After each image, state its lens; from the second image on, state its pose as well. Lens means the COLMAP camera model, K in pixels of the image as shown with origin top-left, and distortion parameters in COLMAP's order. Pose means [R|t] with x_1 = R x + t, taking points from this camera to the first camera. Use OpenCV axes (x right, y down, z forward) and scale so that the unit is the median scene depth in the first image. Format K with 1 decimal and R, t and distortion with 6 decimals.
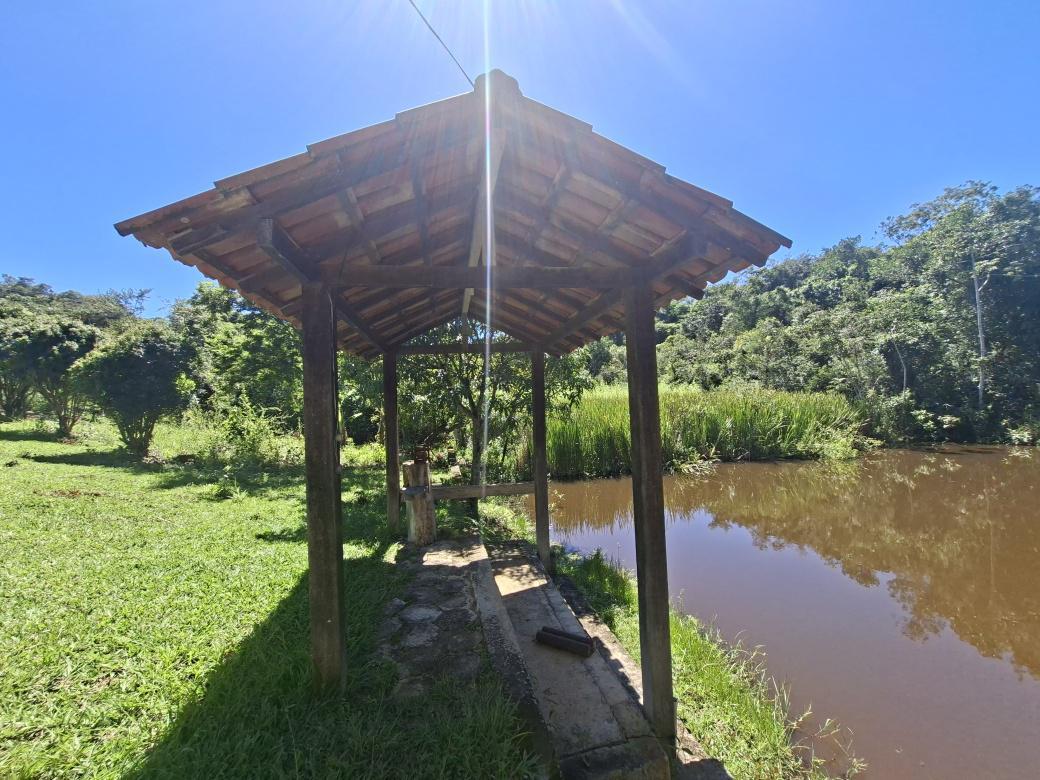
lens RADIAL K [[414.3, 0, 521.3], [0, 414.3, 393.6], [0, 0, 1]] dist [-0.000724, 0.000317]
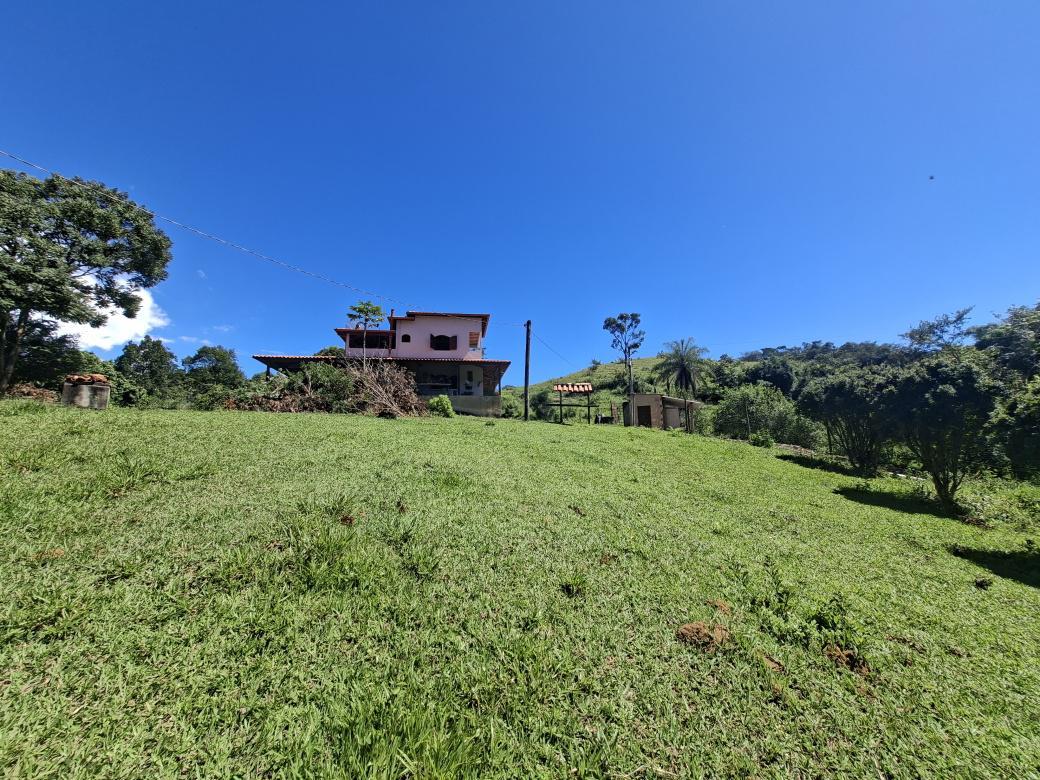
lens RADIAL K [[414.3, 0, 521.3], [0, 414.3, 393.6], [0, 0, 1]] dist [-0.000724, 0.000317]
pose [[0.087489, -0.128364, -0.987861, -0.355290], [0.039921, 0.991318, -0.125278, -0.039867], [0.995365, -0.028476, 0.091853, 0.114155]]
